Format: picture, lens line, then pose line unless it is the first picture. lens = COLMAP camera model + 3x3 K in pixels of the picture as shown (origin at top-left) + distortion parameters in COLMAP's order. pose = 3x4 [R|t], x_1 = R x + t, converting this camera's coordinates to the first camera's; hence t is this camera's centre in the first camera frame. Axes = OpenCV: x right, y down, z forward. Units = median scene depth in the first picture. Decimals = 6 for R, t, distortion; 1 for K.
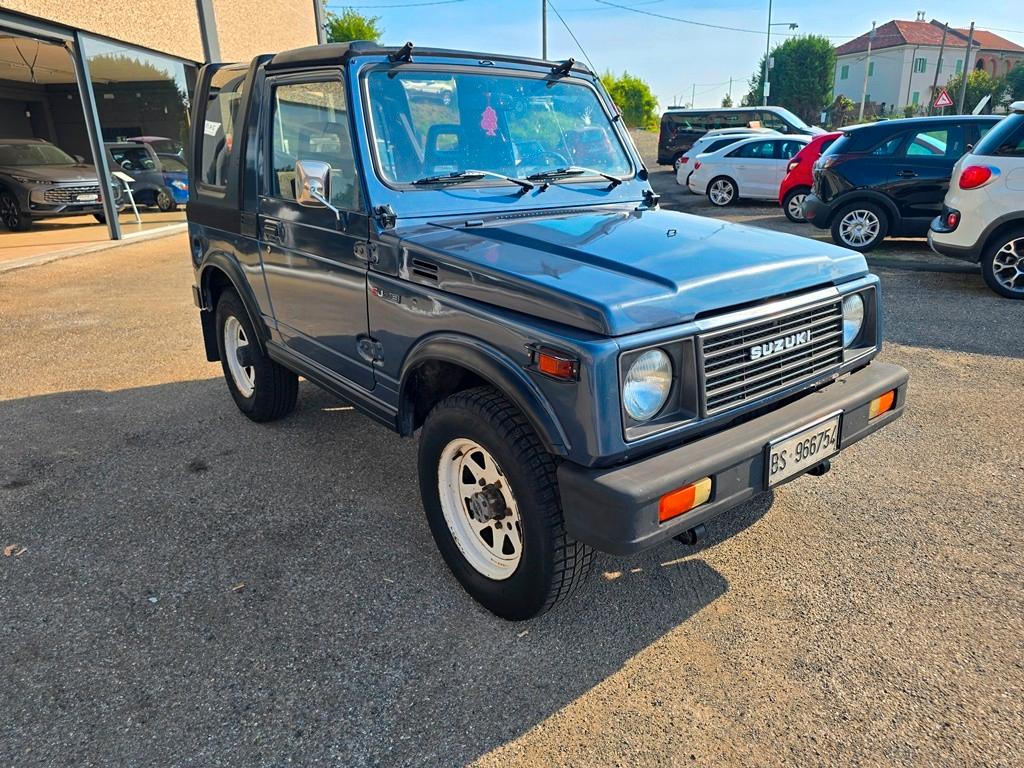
lens RADIAL K [[695.8, 0, 522.8], [0, 695.8, 375.7], [0, 0, 1]] dist [0.039689, -0.033524]
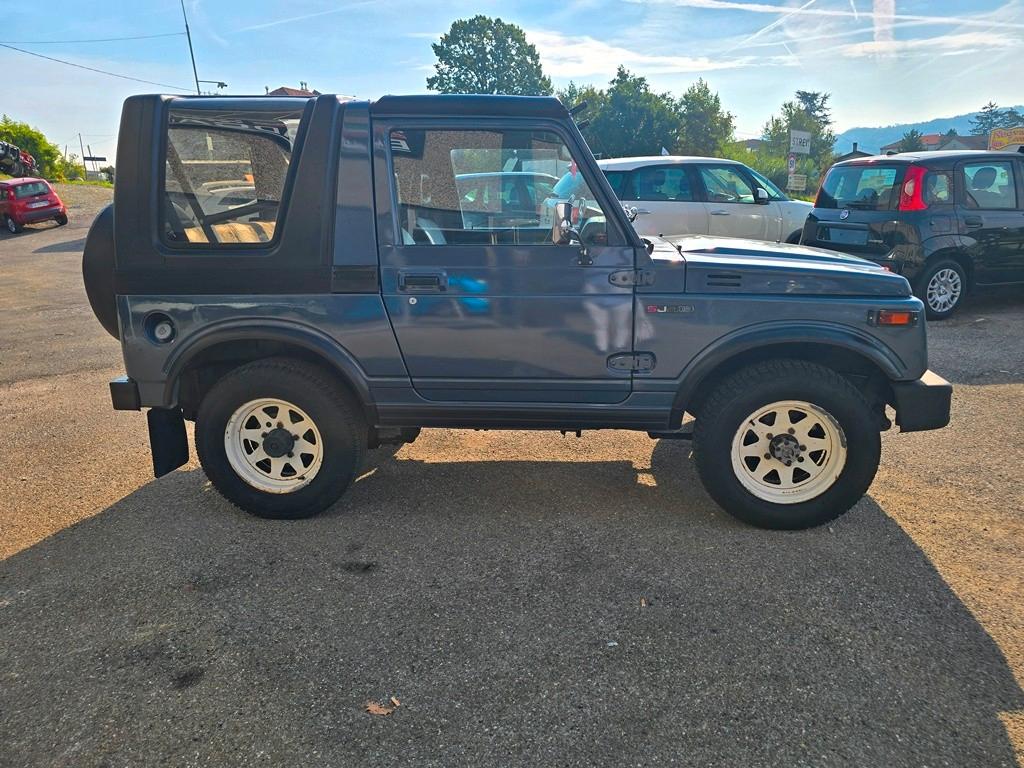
lens RADIAL K [[695.8, 0, 523.1], [0, 695.8, 364.0], [0, 0, 1]] dist [0.039689, -0.033524]
pose [[0.708546, -0.178792, 0.682639, -1.020320], [0.236435, 0.971605, 0.009067, -0.081242], [-0.664876, 0.154976, 0.730700, 0.267098]]
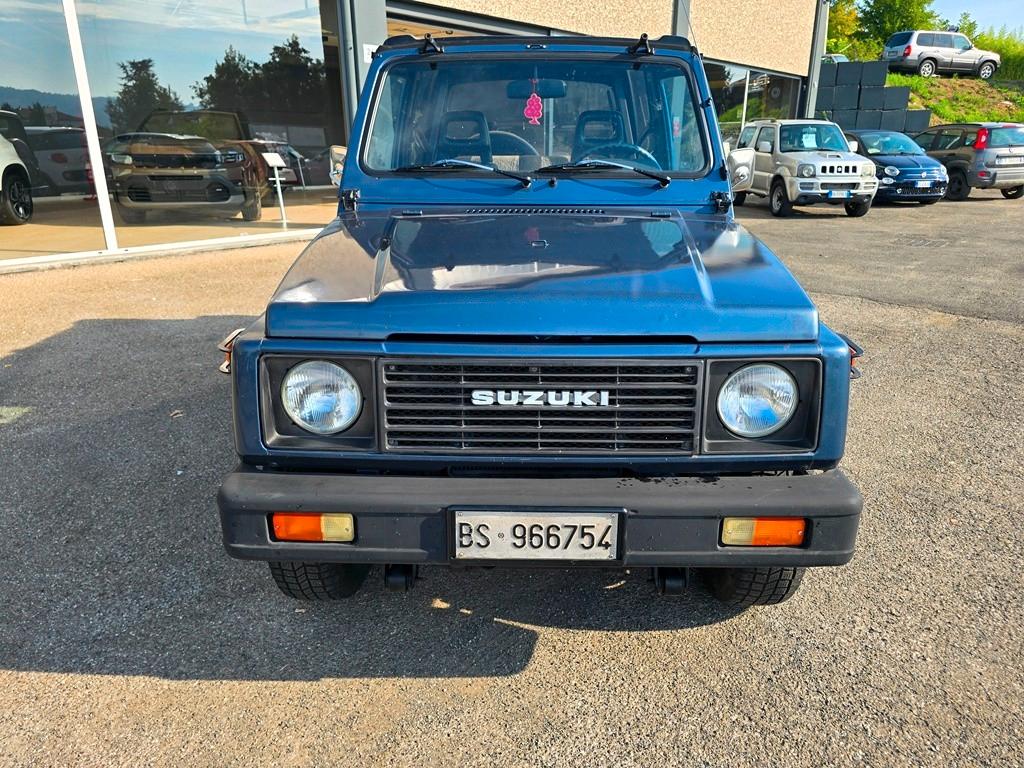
lens RADIAL K [[695.8, 0, 513.8], [0, 695.8, 366.9], [0, 0, 1]] dist [0.039689, -0.033524]
pose [[0.762417, 0.217065, -0.609592, 0.615721], [-0.209140, 0.974157, 0.085309, -0.104891], [0.612356, 0.062449, 0.788112, 0.276314]]
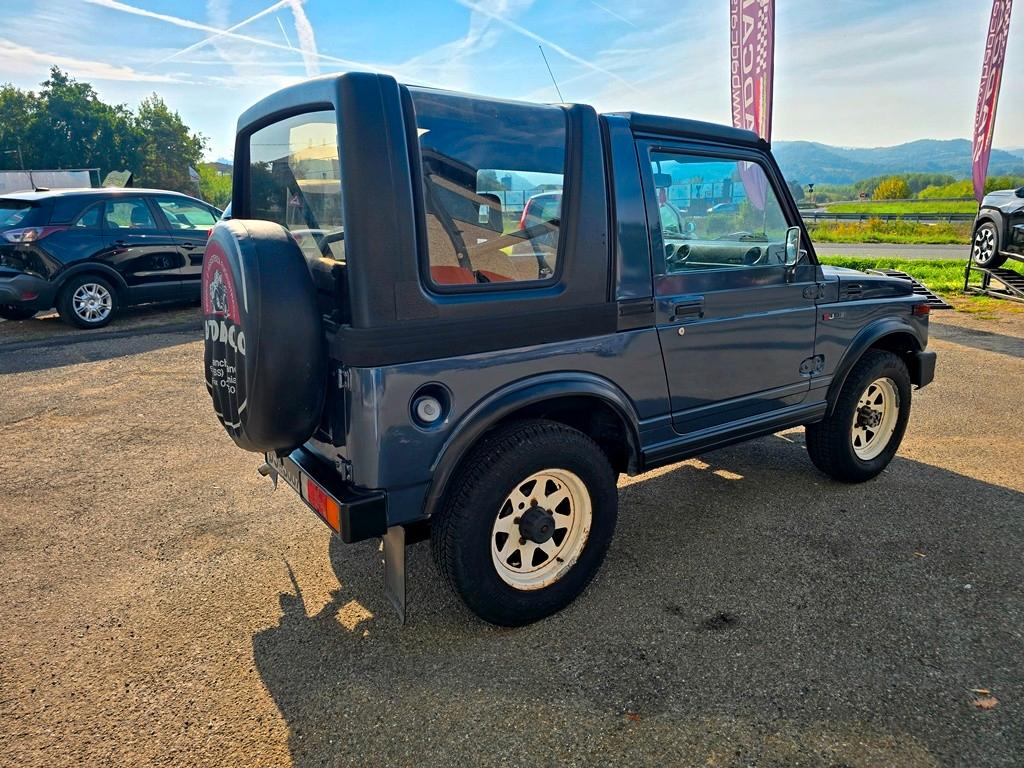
lens RADIAL K [[695.8, 0, 533.2], [0, 695.8, 368.8], [0, 0, 1]] dist [0.039689, -0.033524]
pose [[0.060161, -0.216296, 0.974472, -1.397410], [0.315219, 0.930402, 0.187053, -0.404801], [-0.947110, 0.295919, 0.124155, 1.218330]]
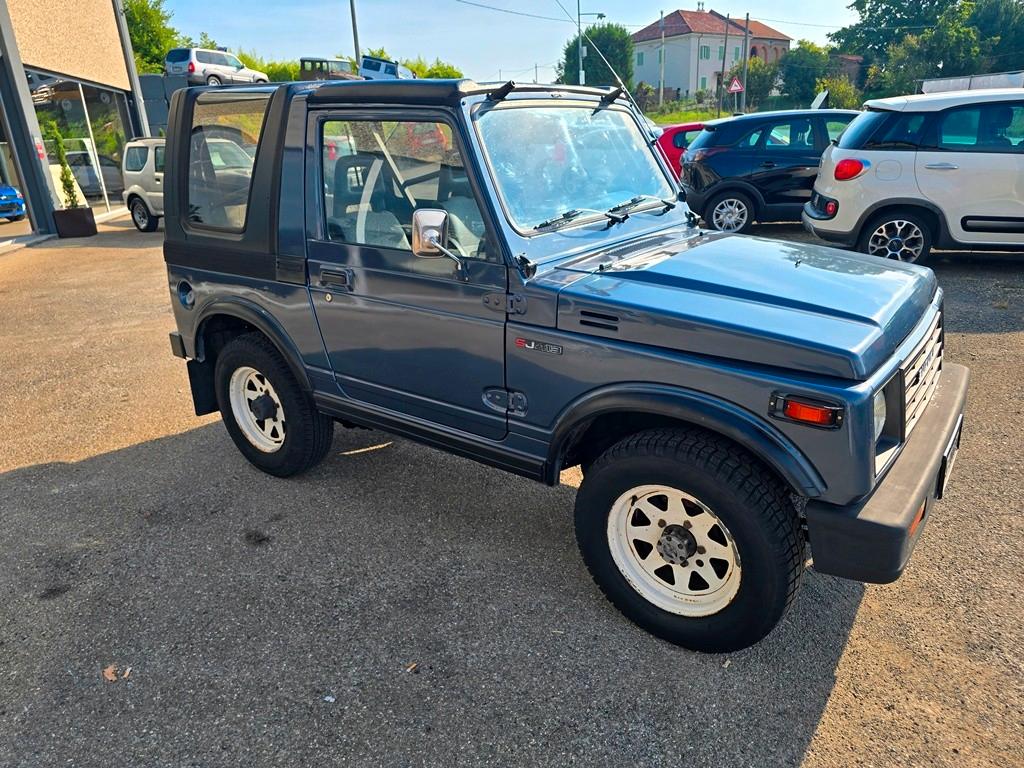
lens RADIAL K [[695.8, 0, 508.9], [0, 695.8, 381.9], [0, 0, 1]] dist [0.039689, -0.033524]
pose [[0.971089, -0.101472, 0.216078, -0.384640], [0.095910, 0.994735, 0.036104, -0.089502], [-0.218604, -0.014336, 0.975708, 0.047941]]
